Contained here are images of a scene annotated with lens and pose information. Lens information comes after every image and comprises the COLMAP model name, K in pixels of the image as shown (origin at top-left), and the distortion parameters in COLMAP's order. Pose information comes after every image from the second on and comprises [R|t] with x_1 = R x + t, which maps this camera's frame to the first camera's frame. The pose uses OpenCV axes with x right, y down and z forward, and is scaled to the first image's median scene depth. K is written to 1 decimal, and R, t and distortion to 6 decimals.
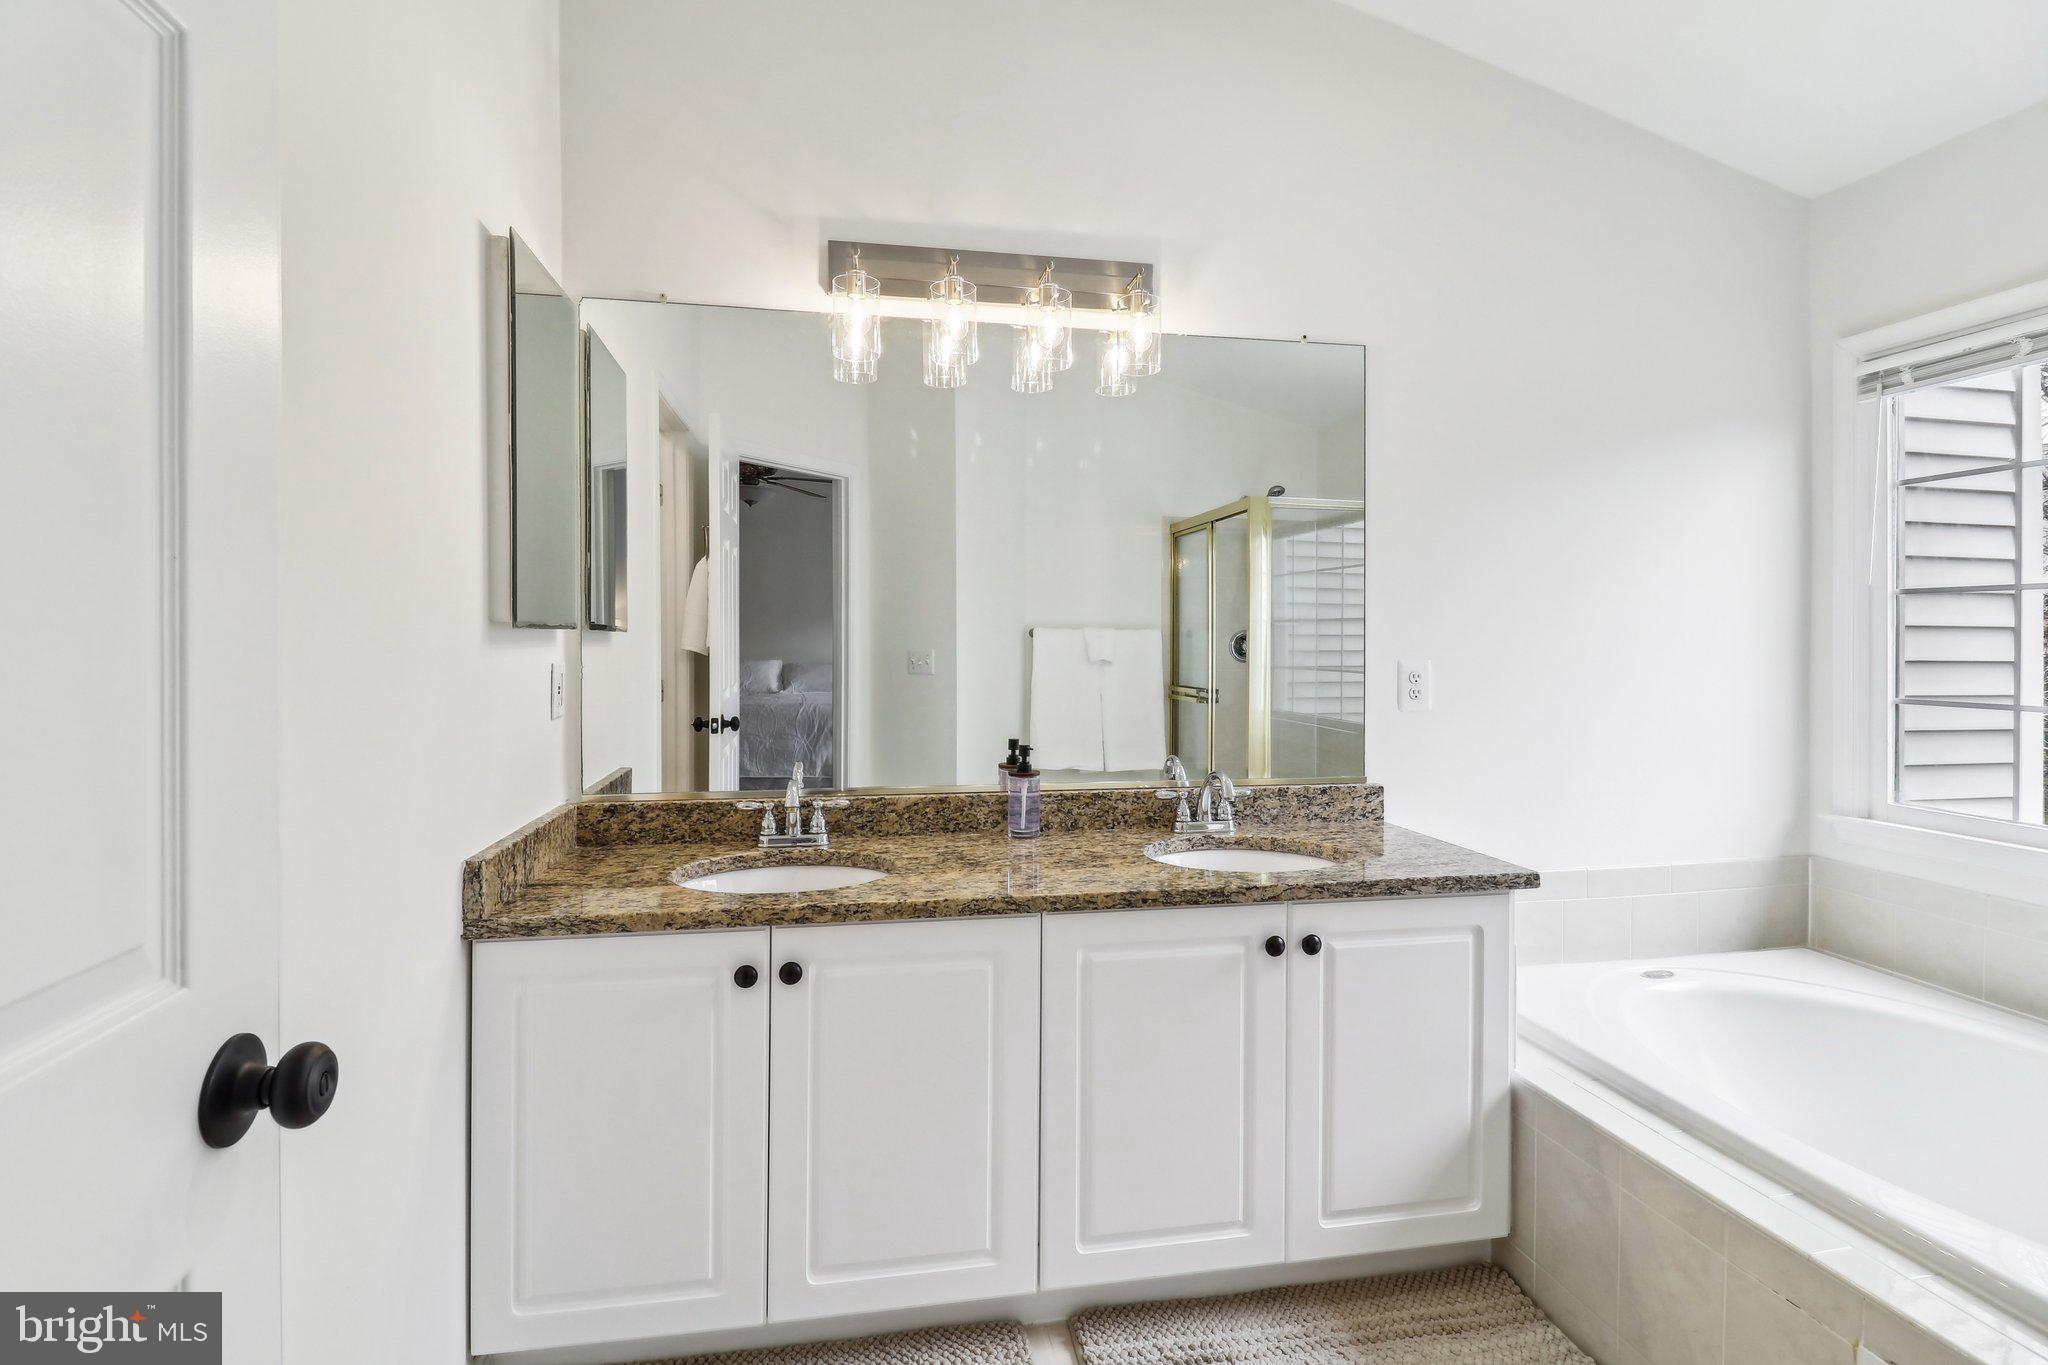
lens RADIAL K [[982.2, 0, 1018.4], [0, 982.2, 641.9], [0, 0, 1]] dist [-0.000680, -0.010036]
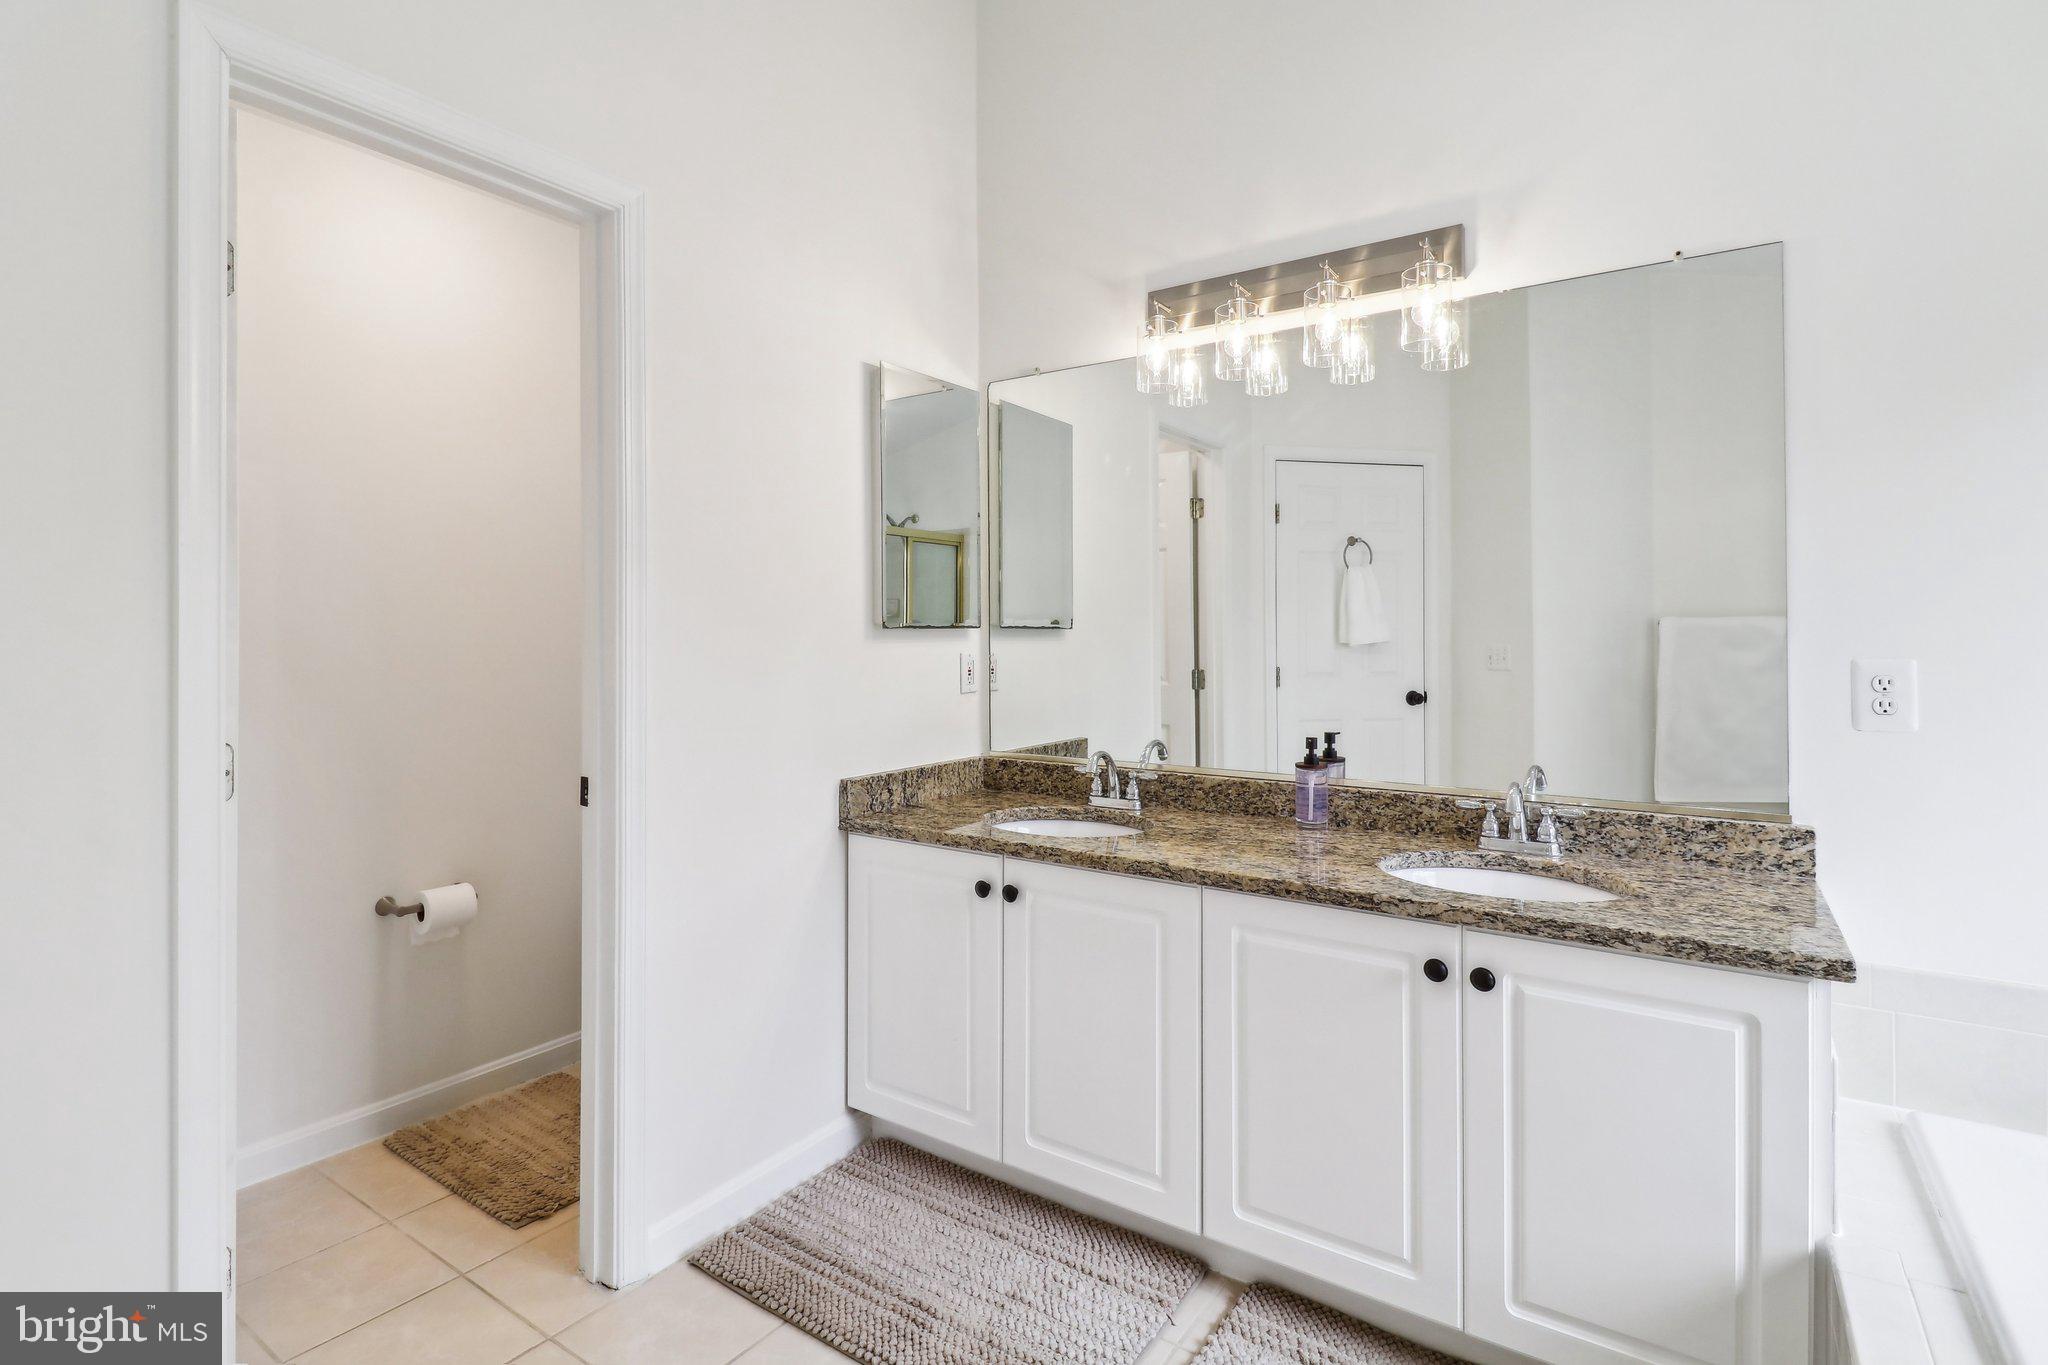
lens RADIAL K [[982.2, 0, 1019.7], [0, 982.2, 620.3], [0, 0, 1]] dist [-0.000680, -0.010036]
pose [[0.709750, -0.014100, -0.704313, 0.503428], [0.004070, 0.999865, -0.015916, -0.001328], [0.704442, 0.008429, 0.709712, 0.064415]]
